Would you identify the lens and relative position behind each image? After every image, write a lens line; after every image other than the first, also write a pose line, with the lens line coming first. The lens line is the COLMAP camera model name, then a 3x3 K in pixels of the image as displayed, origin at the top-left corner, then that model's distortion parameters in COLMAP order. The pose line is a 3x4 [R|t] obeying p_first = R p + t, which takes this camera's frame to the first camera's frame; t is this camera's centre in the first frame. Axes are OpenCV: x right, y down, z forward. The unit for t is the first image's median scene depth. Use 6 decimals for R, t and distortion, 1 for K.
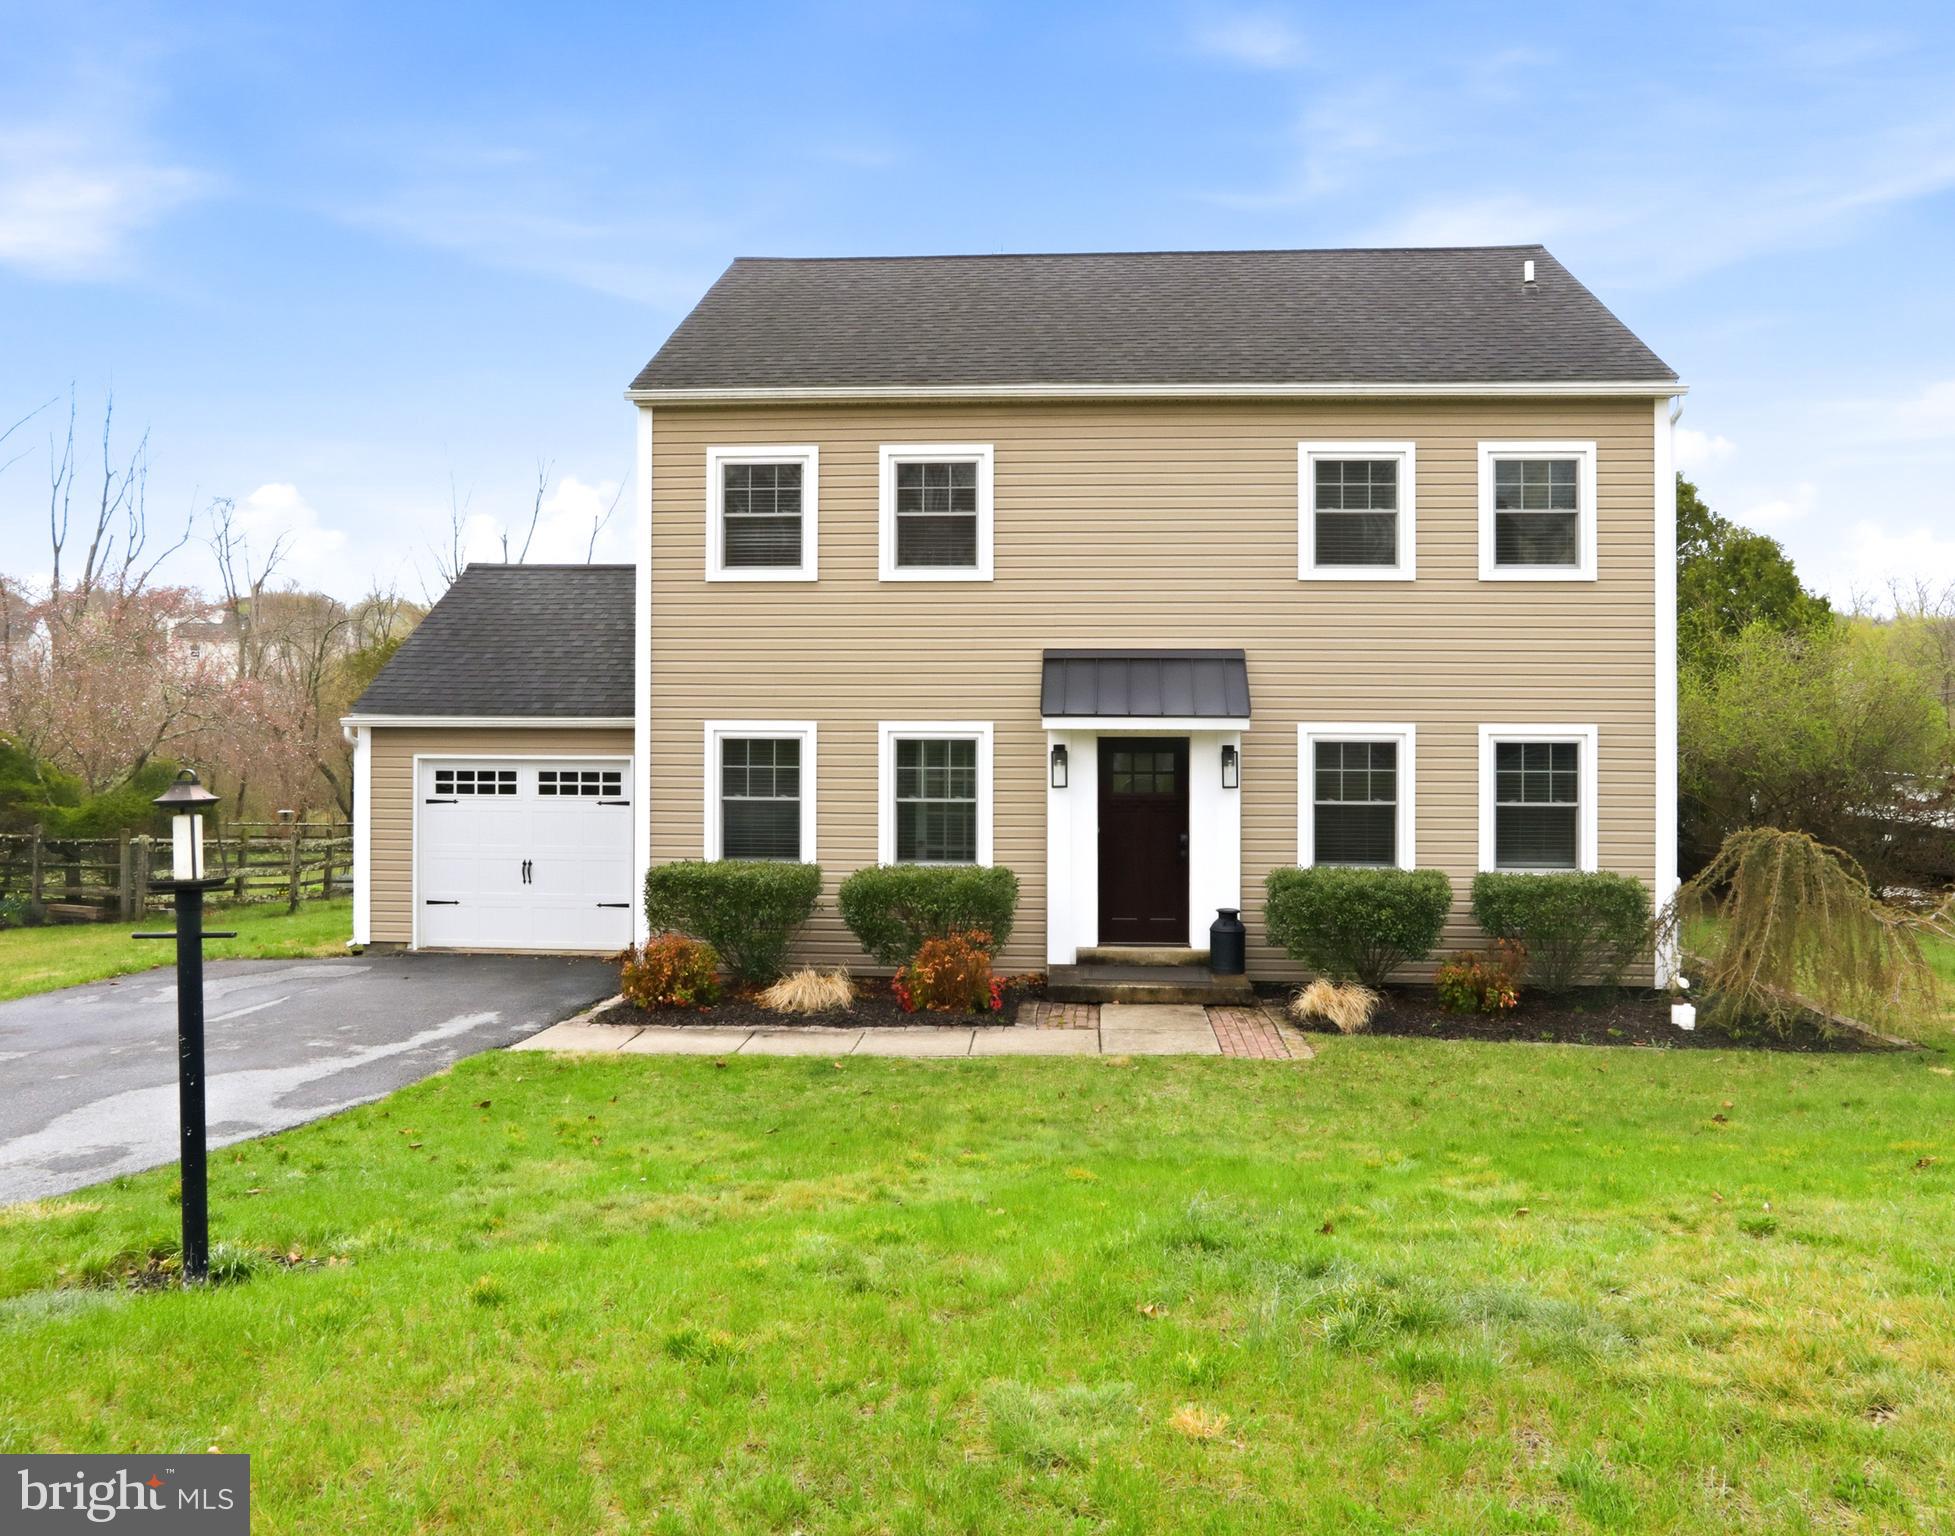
lens RADIAL K [[1324.8, 0, 954.8], [0, 1324.8, 716.1], [0, 0, 1]] dist [-0.024605, -0.000511]
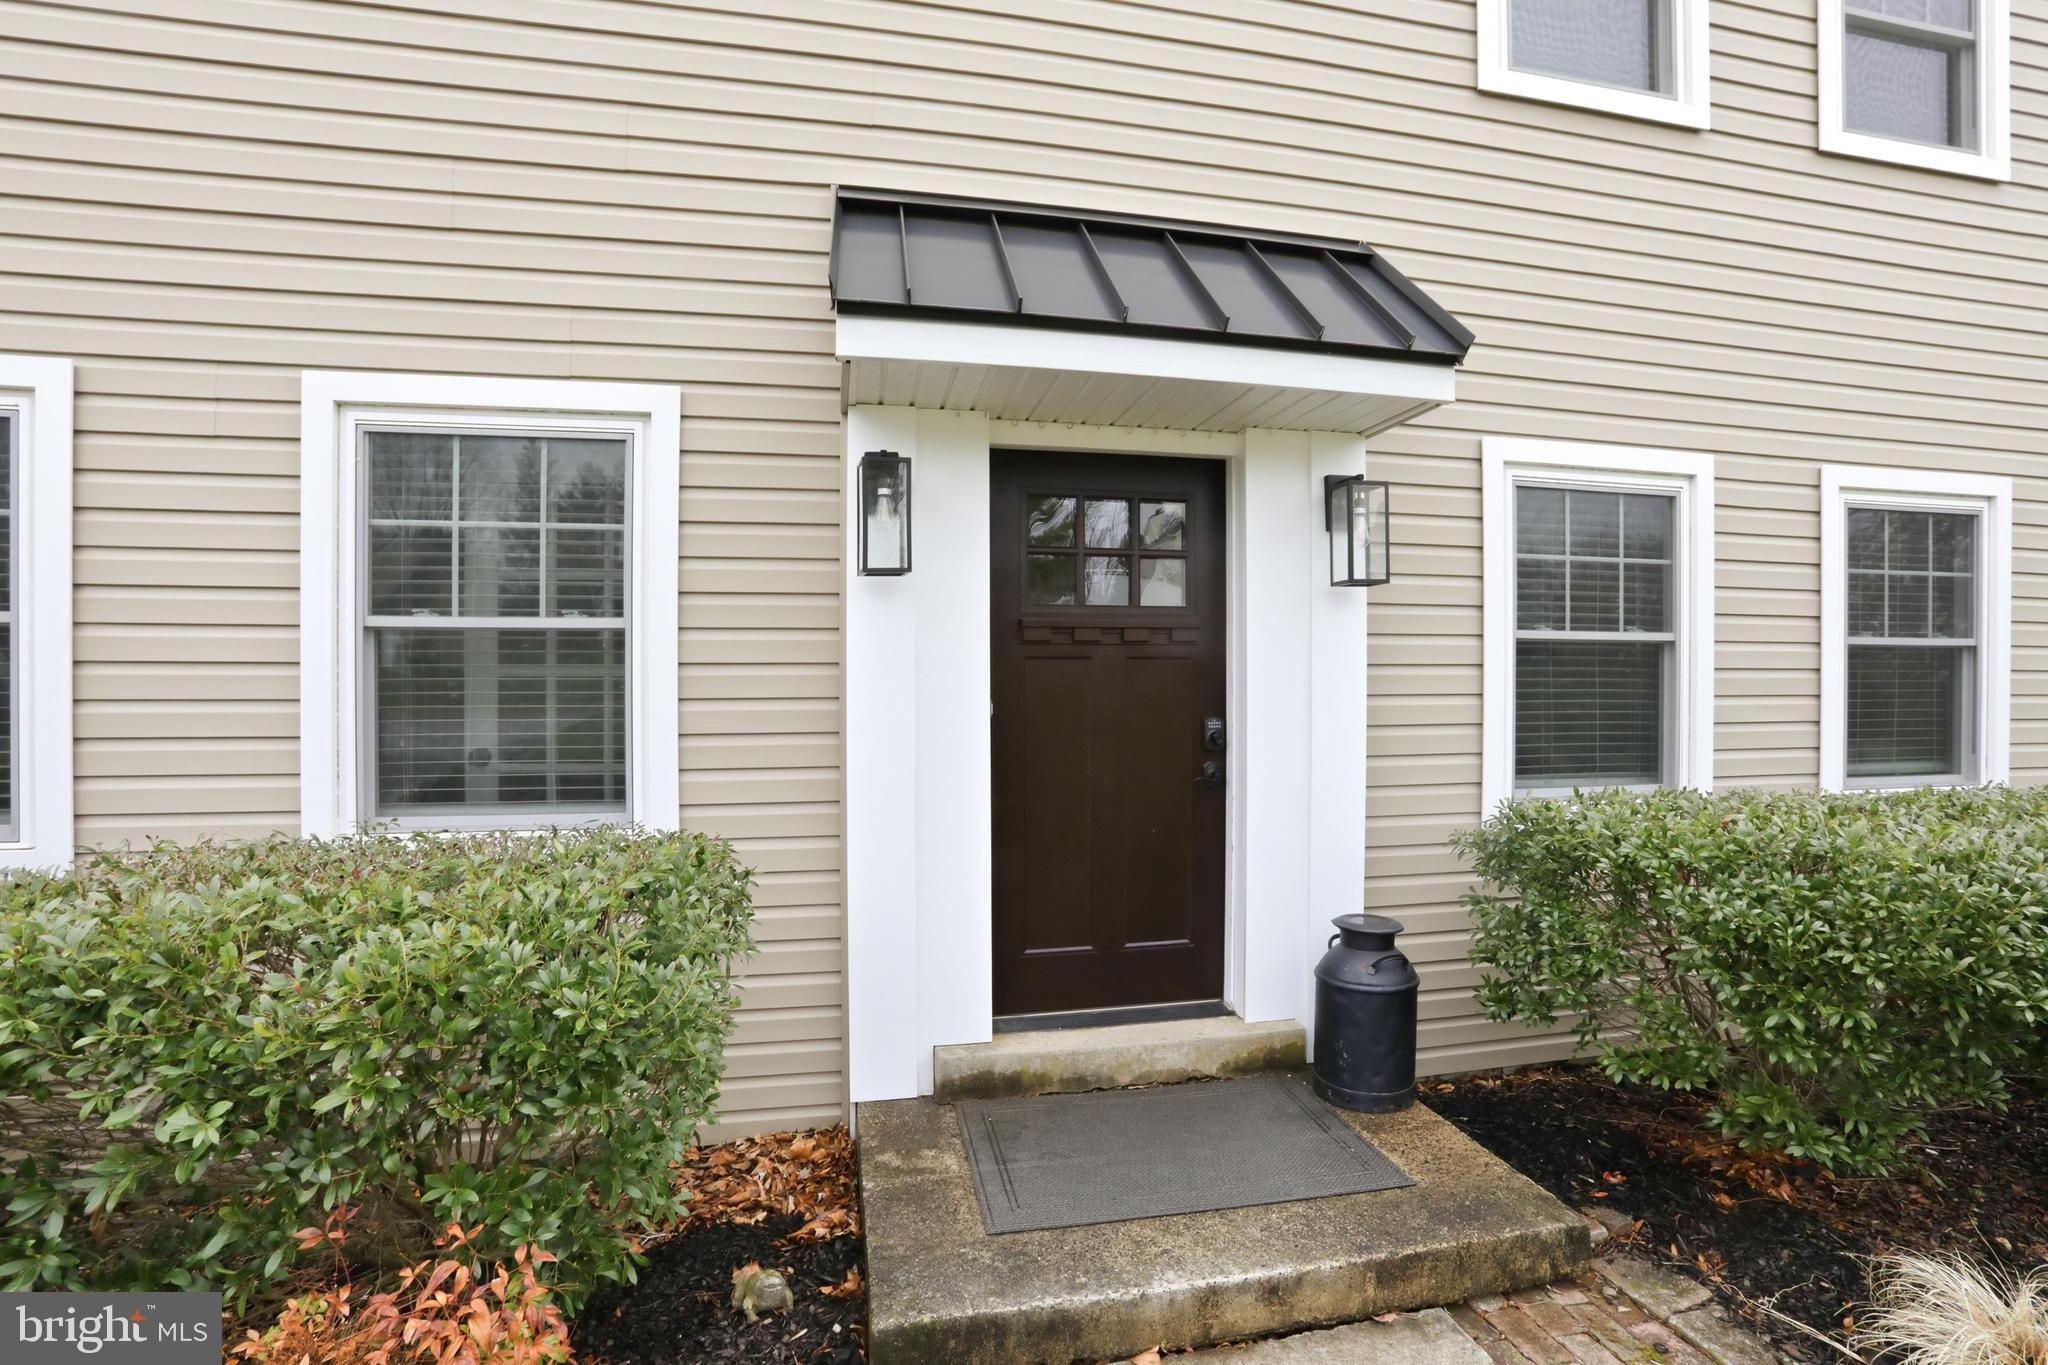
lens RADIAL K [[950.5, 0, 1044.1], [0, 950.5, 694.2], [0, 0, 1]] dist [-0.027290, 0.000090]
pose [[0.953757, 0.000148, 0.300578, 0.045149], [-0.003010, 0.999954, 0.009057, 0.079817], [-0.300563, -0.009543, 0.953714, 0.749181]]
